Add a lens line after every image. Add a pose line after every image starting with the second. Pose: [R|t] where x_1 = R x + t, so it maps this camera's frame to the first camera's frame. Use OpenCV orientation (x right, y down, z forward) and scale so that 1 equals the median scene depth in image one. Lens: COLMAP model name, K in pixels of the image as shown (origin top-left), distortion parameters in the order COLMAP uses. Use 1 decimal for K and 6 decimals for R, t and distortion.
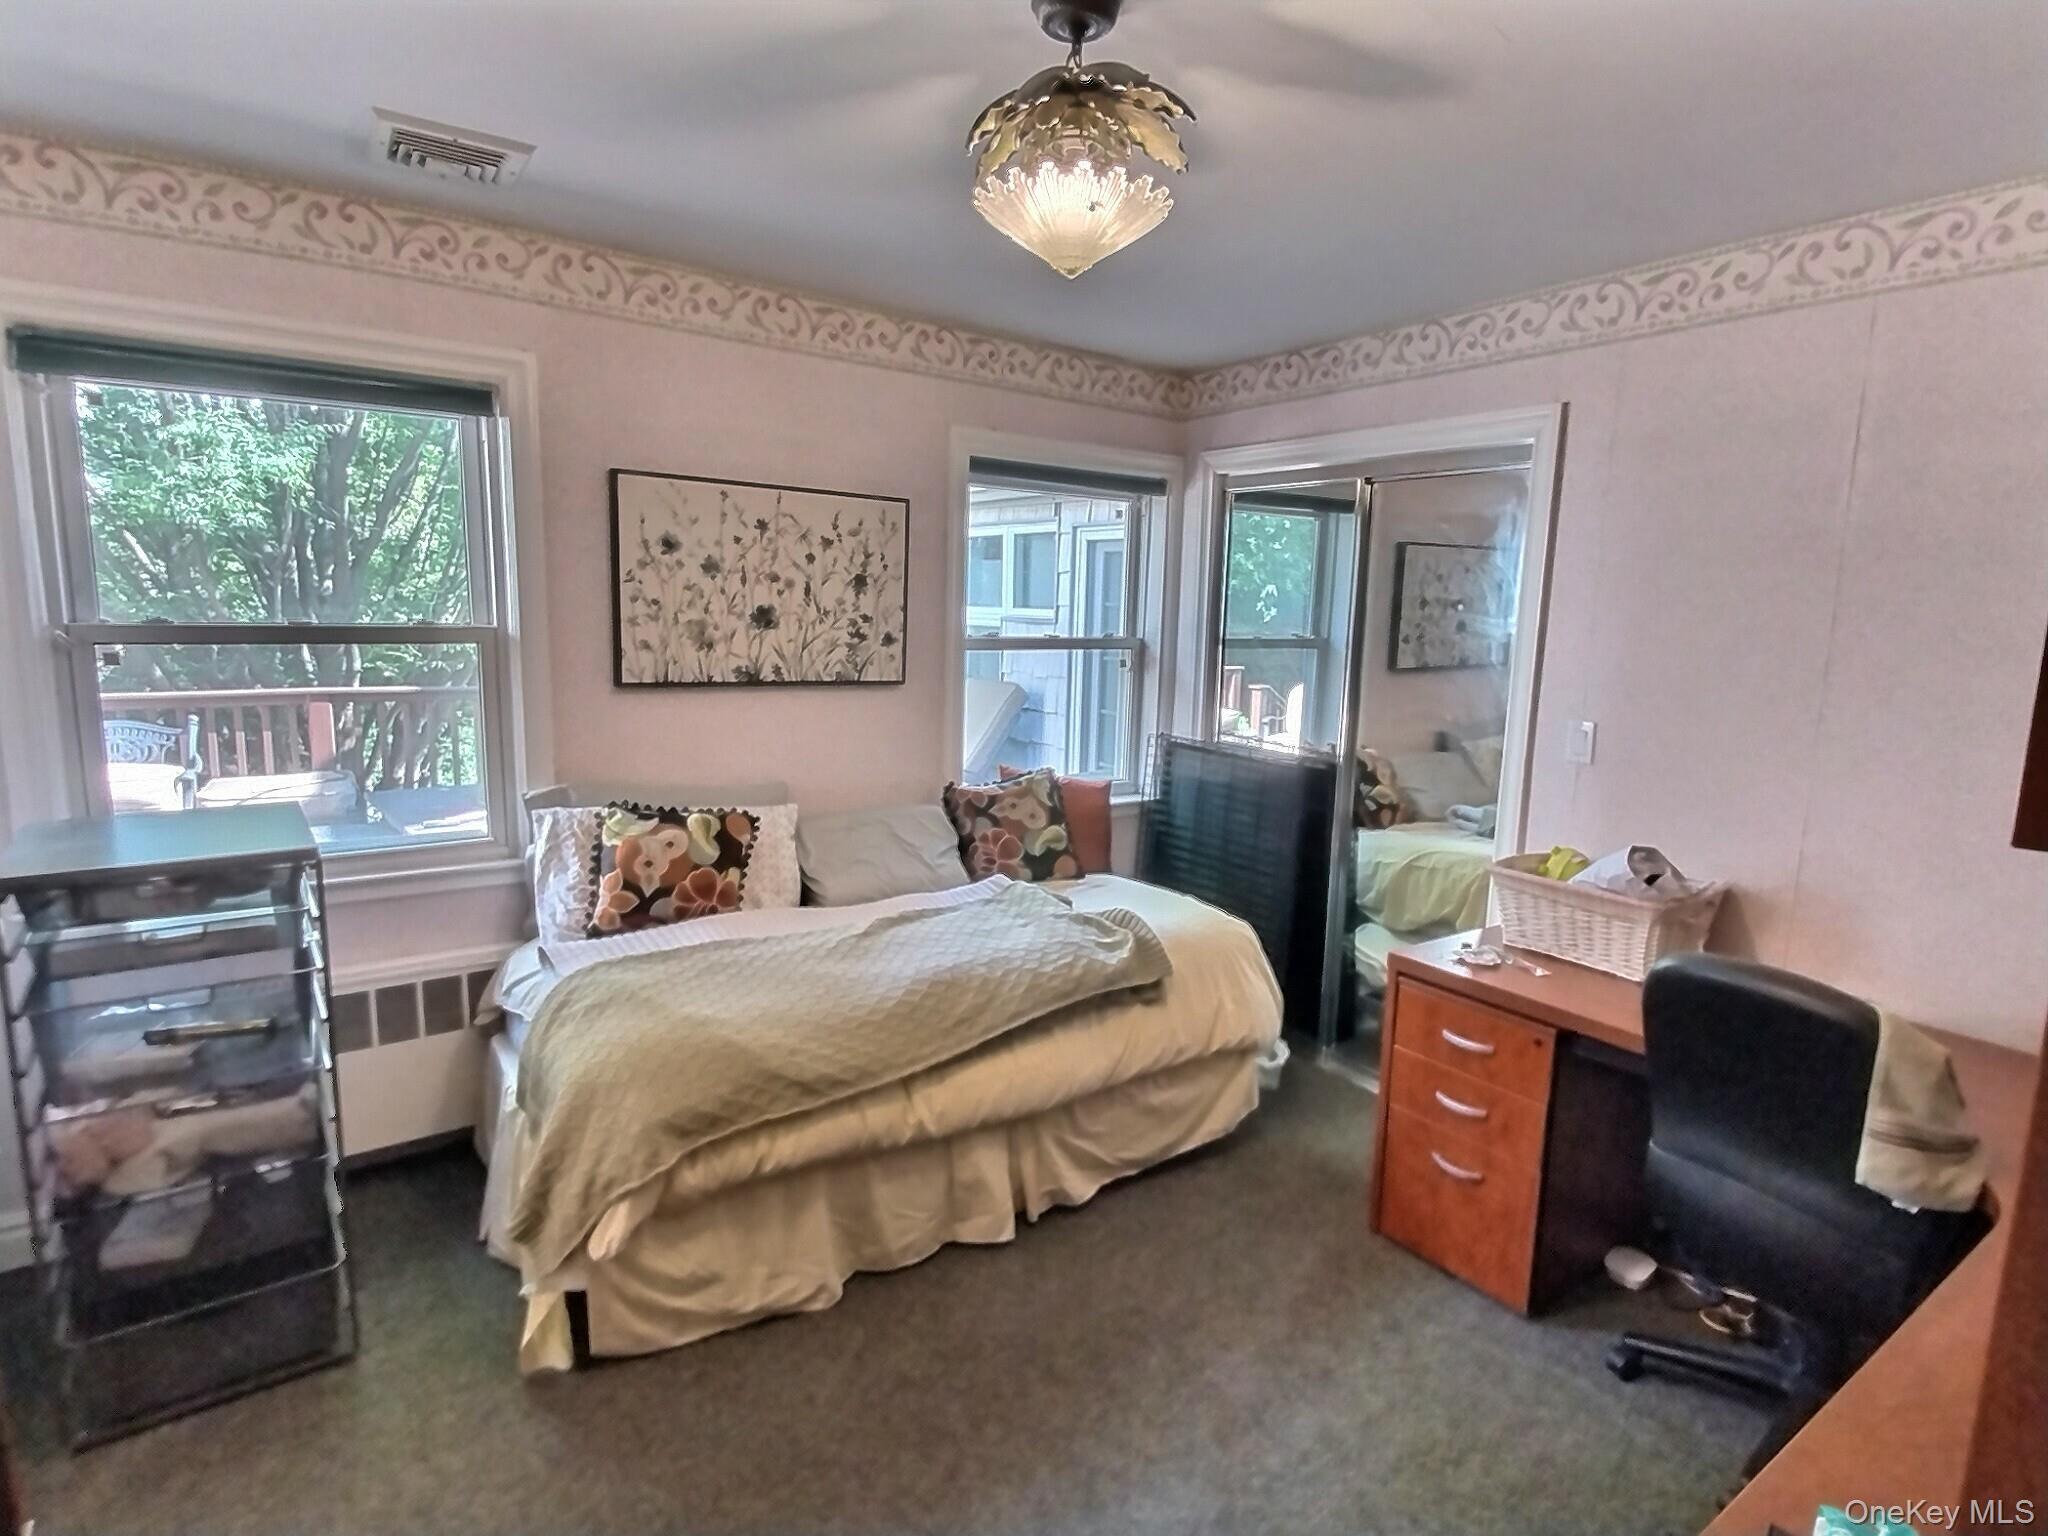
lens RADIAL K [[1065.3, 0, 1024.0], [0, 1065.3, 768.0], [0, 0, 1]] dist [0.023890, -0.019221]
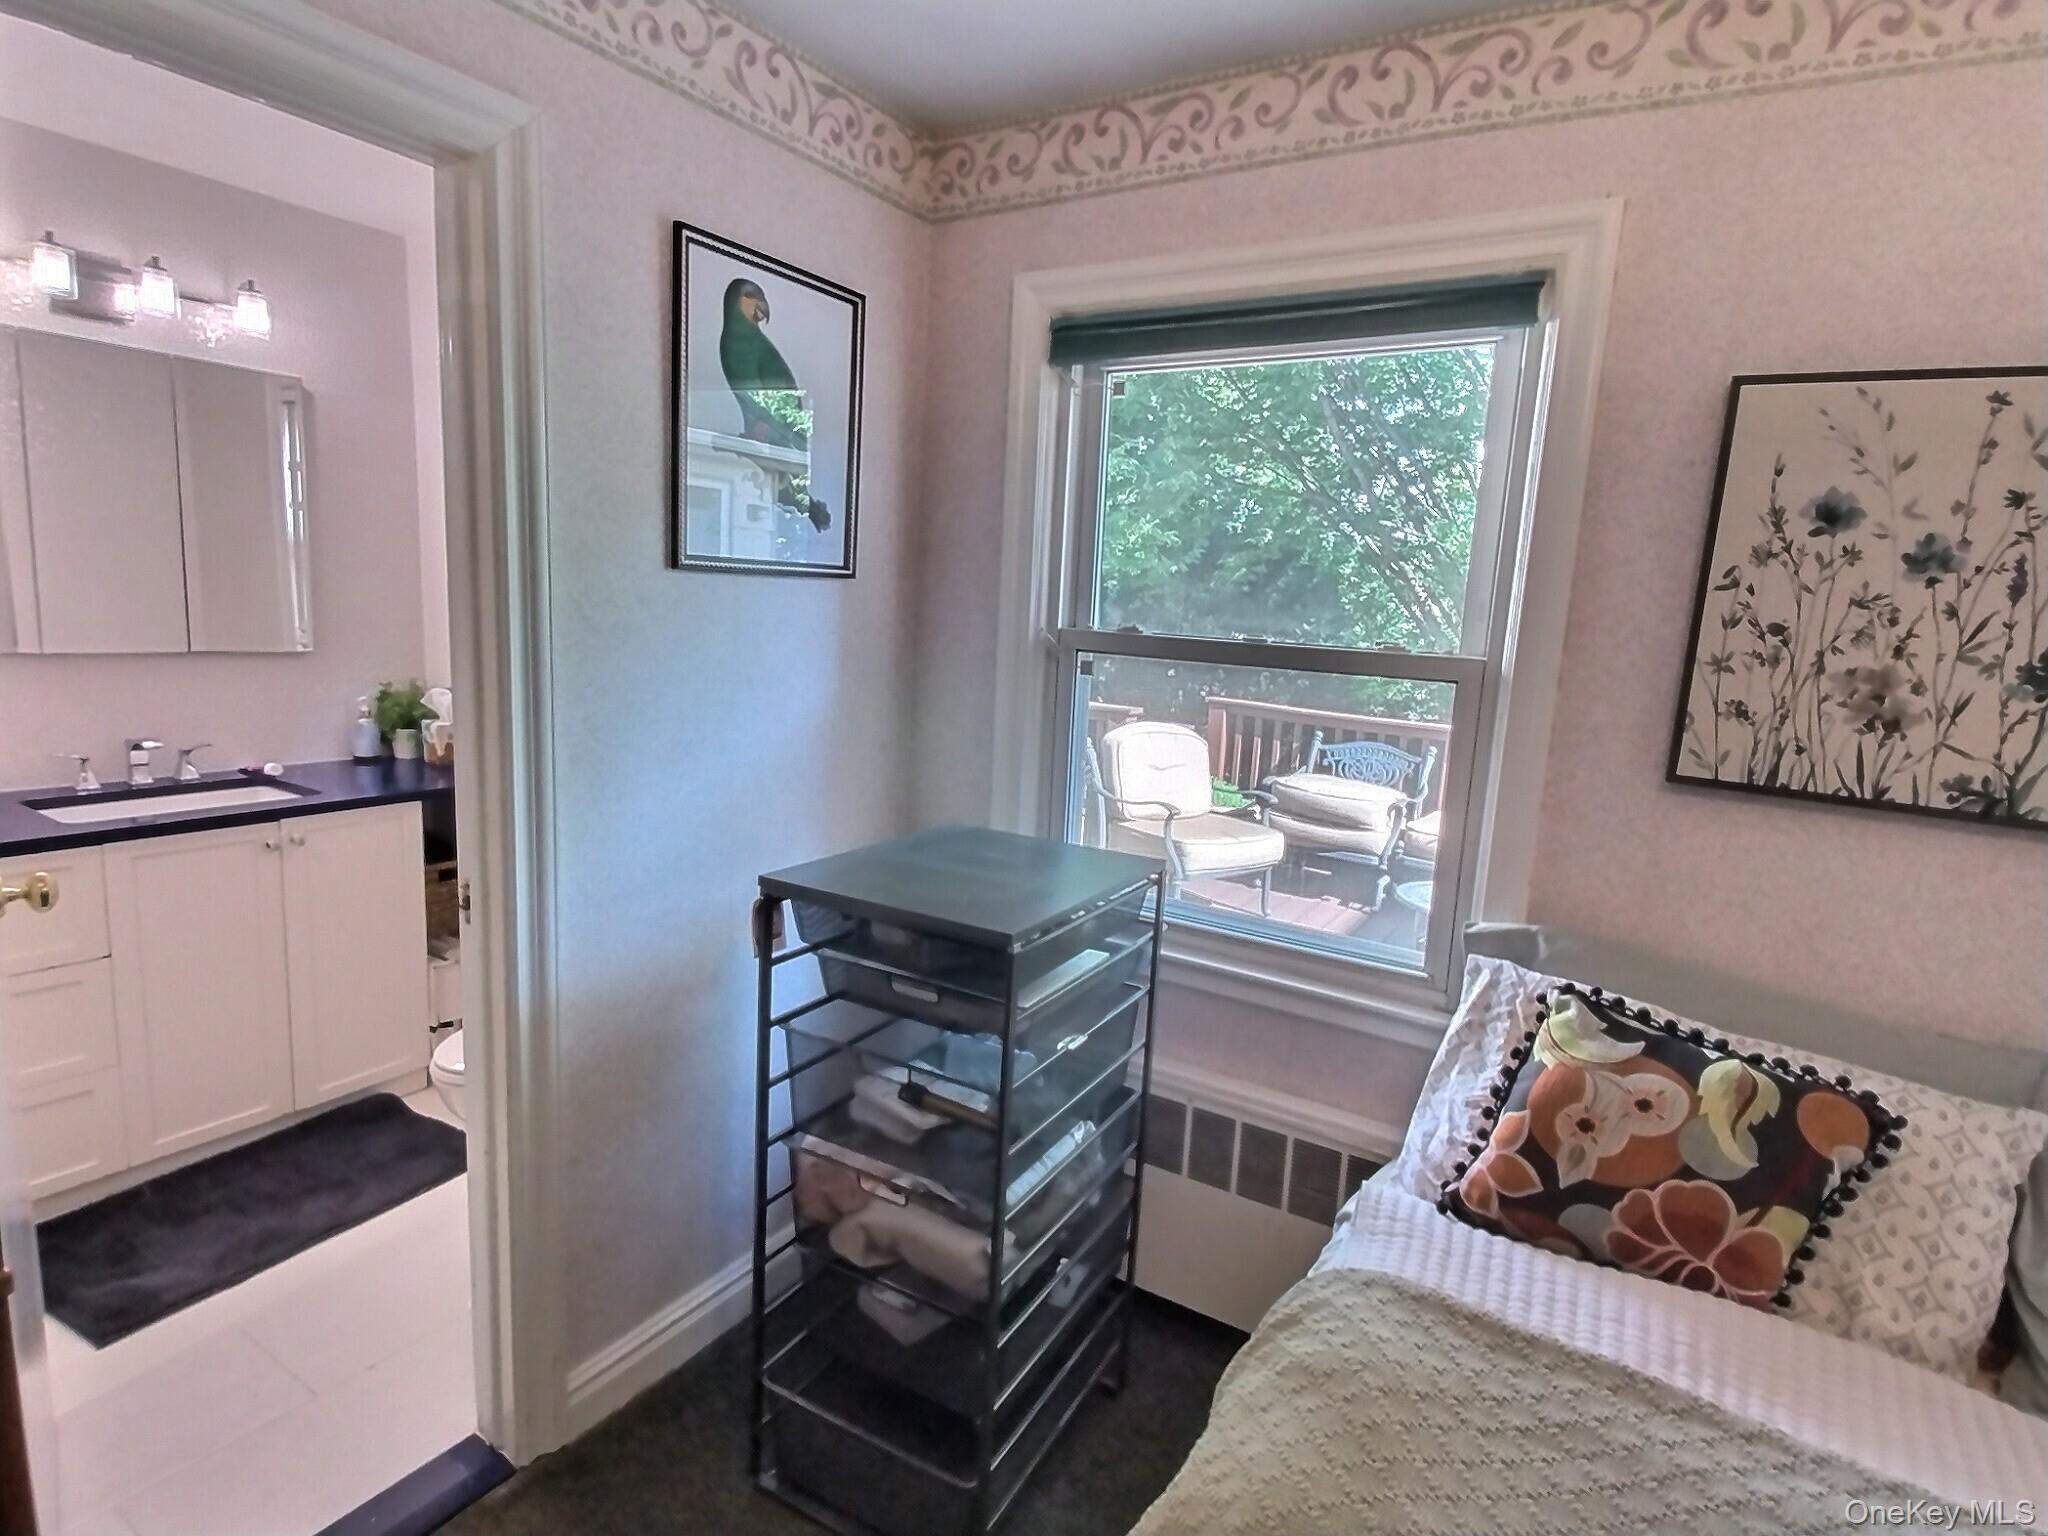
lens RADIAL K [[1065.3, 0, 1024.0], [0, 1065.3, 768.0], [0, 0, 1]] dist [0.023890, -0.019221]
pose [[0.413014, 0.142455, -0.899514, -0.022429], [-0.187553, 0.979824, 0.069058, -0.060408], [0.891203, 0.140185, 0.431399, 0.484340]]
